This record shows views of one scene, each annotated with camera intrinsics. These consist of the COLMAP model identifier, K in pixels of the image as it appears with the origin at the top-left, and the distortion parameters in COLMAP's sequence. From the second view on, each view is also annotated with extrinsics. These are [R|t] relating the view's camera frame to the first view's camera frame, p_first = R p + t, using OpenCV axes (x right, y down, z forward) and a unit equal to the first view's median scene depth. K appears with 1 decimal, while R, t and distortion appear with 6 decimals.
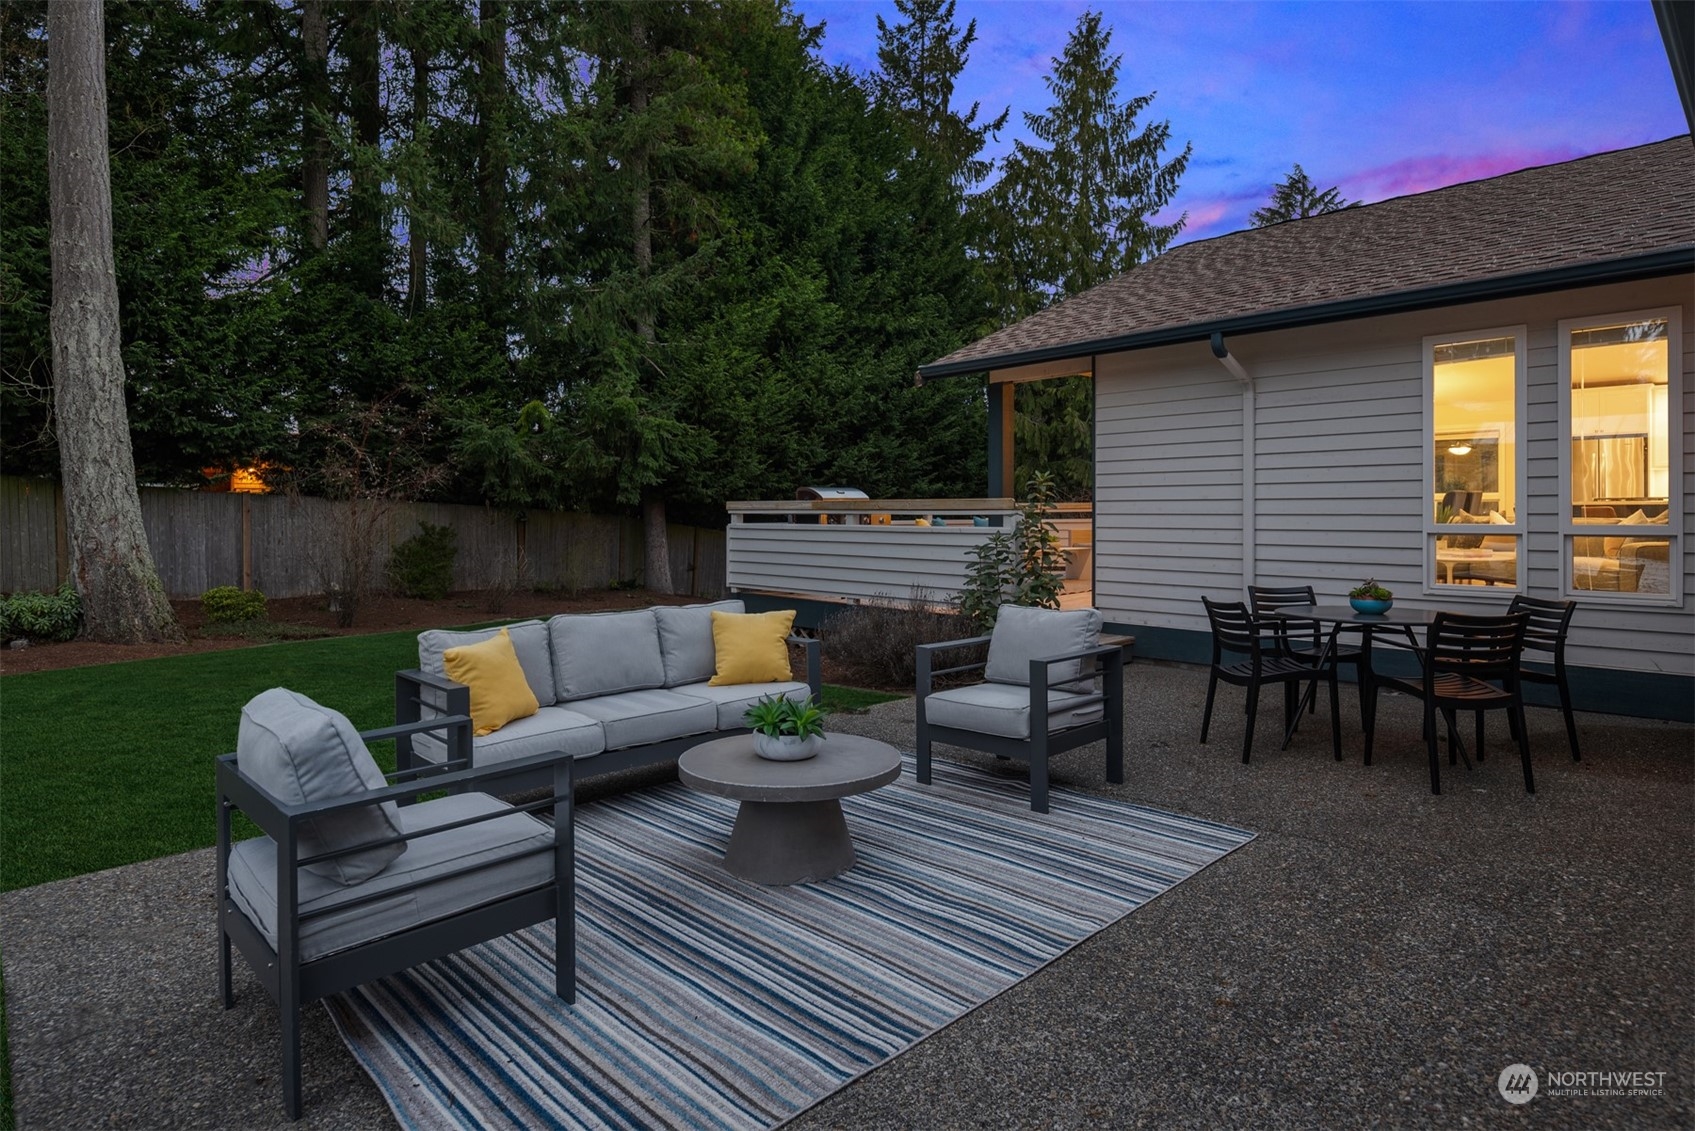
lens RADIAL K [[934.2, 0, 845.9], [0, 934.2, 526.9], [0, 0, 1]] dist [-0.002229, -0.000491]
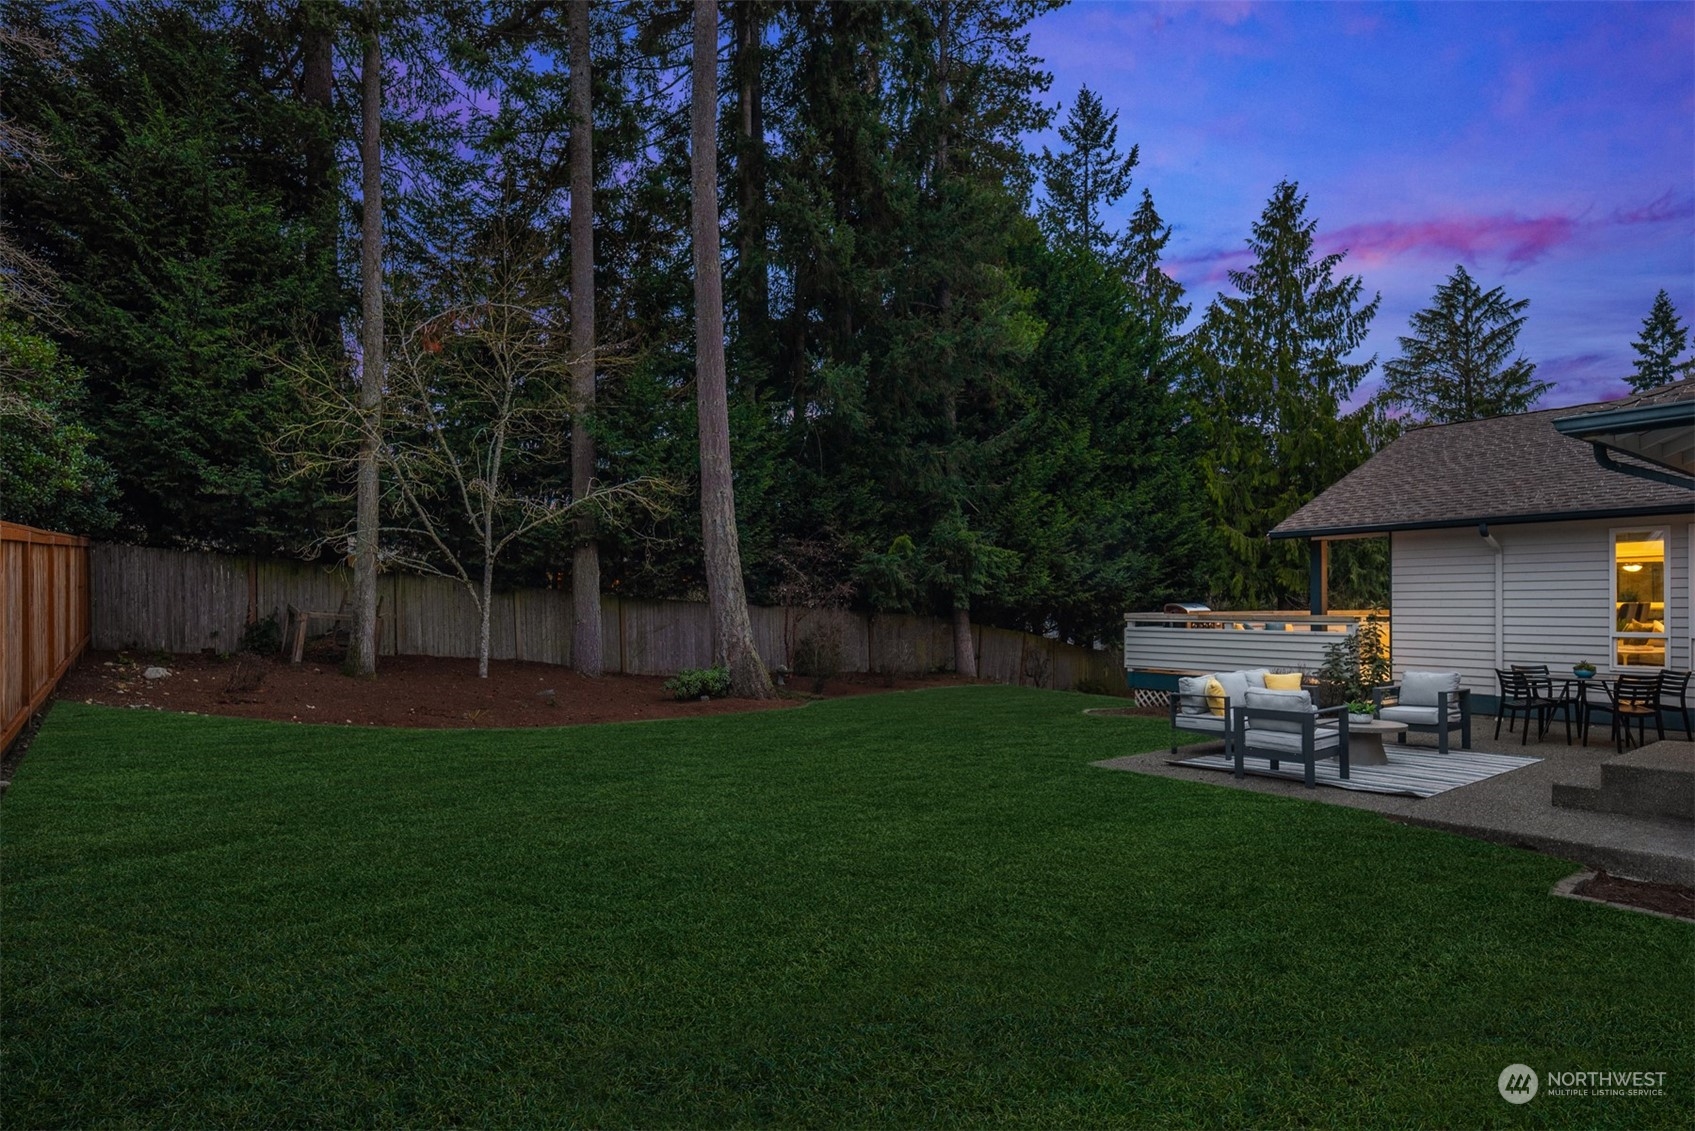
lens RADIAL K [[934.3, 0, 847.8], [0, 934.3, 617.2], [0, 0, 1]] dist [-0.003435, -0.001242]
pose [[0.992904, 0.000162, -0.118920, -0.176878], [-0.000319, 0.999999, -0.001296, -0.008150], [0.118920, 0.001325, 0.992903, -0.270440]]
